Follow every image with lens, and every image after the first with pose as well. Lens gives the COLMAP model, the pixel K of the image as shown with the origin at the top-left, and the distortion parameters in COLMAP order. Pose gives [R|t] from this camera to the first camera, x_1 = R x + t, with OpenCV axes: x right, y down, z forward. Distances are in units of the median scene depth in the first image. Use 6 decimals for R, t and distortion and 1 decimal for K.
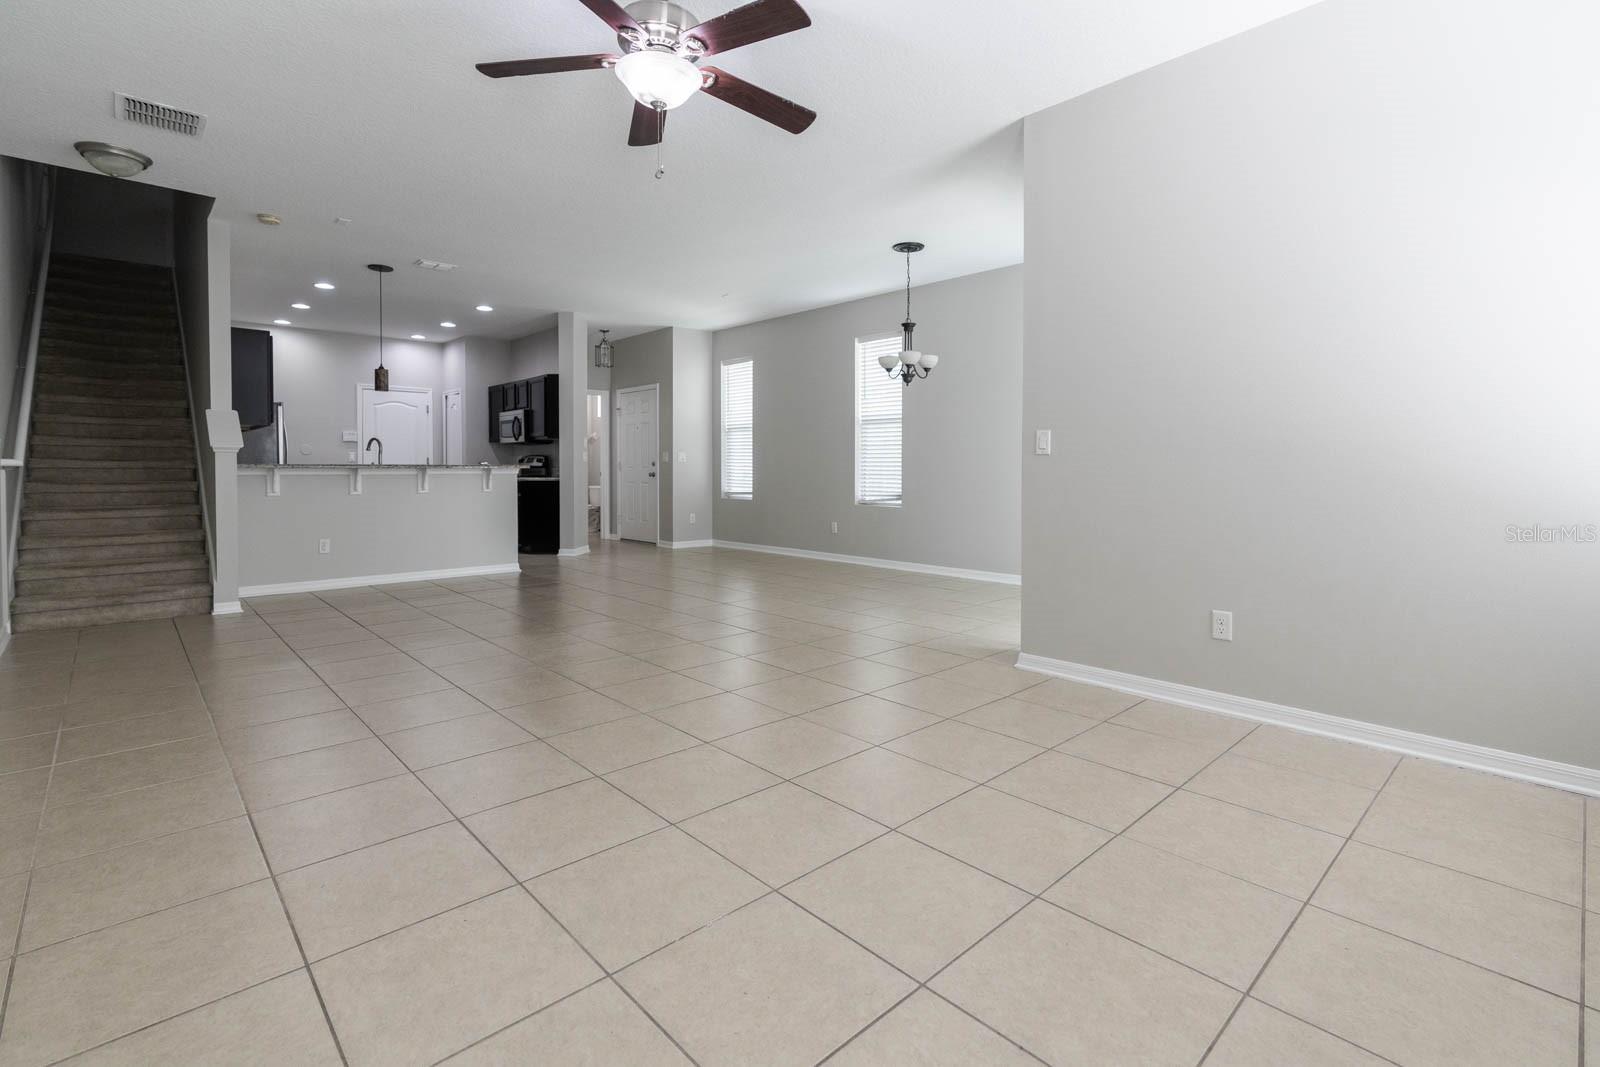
lens RADIAL K [[735.4, 0, 796.0], [0, 735.4, 482.6], [0, 0, 1]] dist [0.000657, 0.000278]
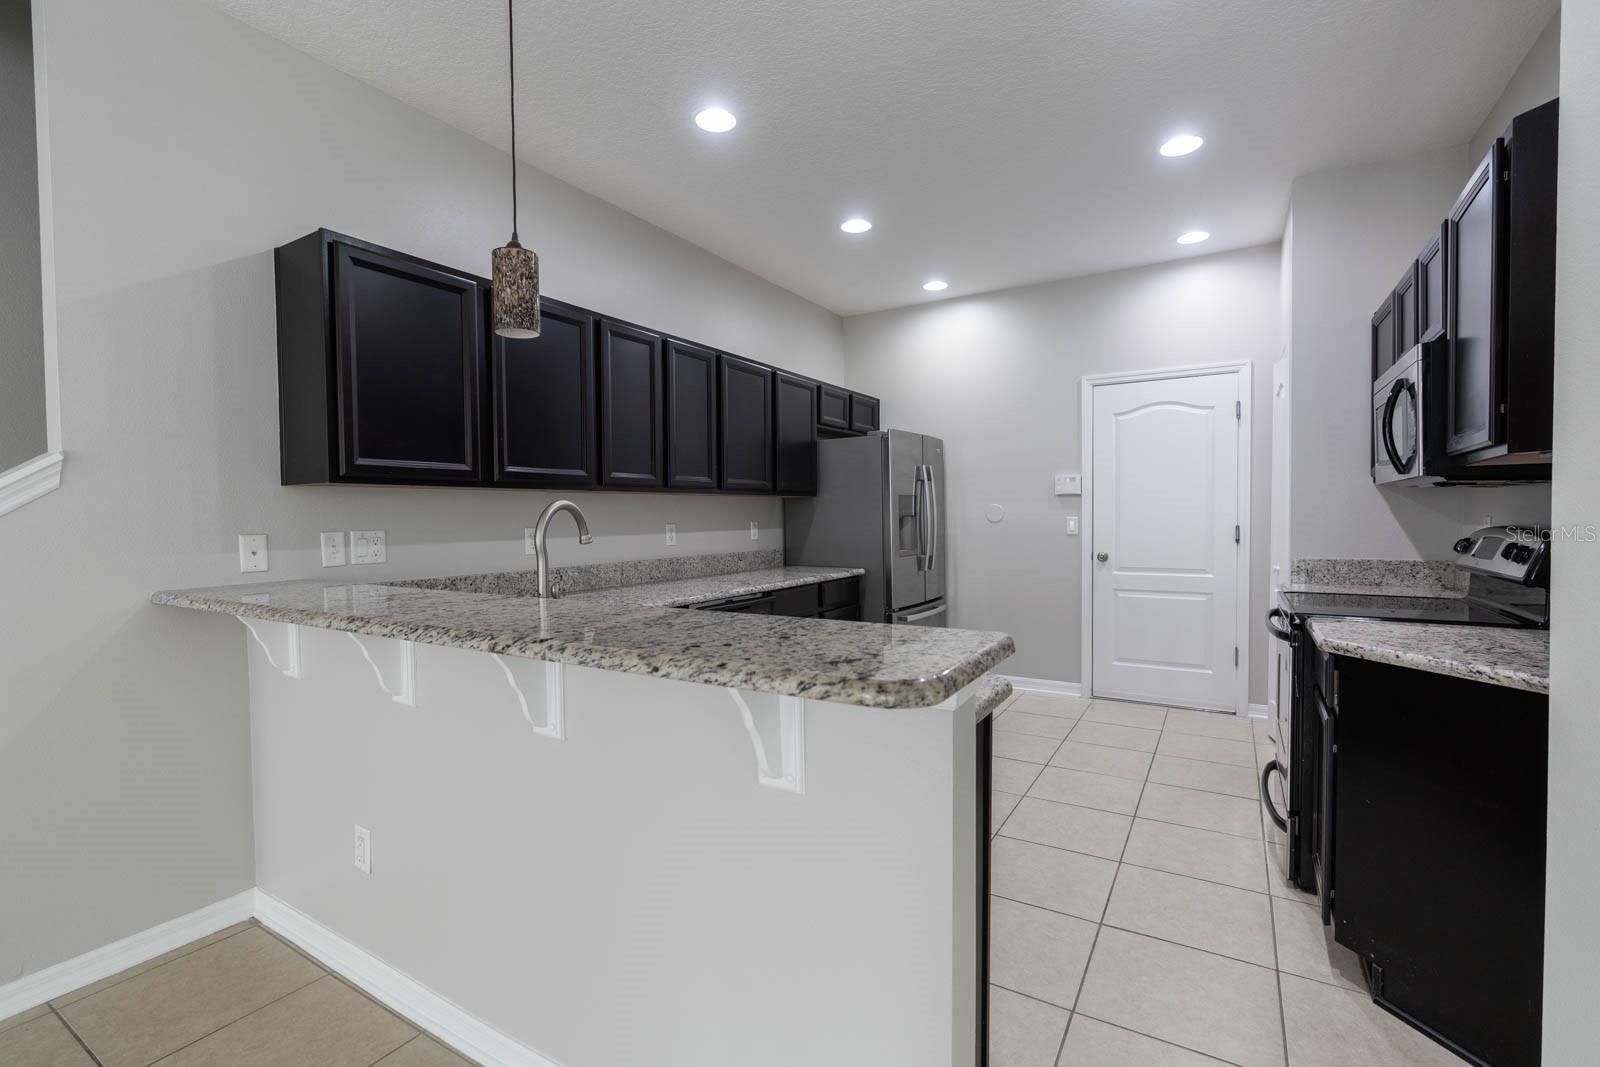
lens RADIAL K [[725.1, 0, 785.6], [0, 725.1, 537.9], [0, 0, 1]] dist [-0.004106, -0.000375]
pose [[0.265540, 0.024622, -0.963785, -0.191351], [-0.008536, 0.999695, 0.023187, -0.038702], [0.964062, 0.002070, 0.265669, 0.723519]]
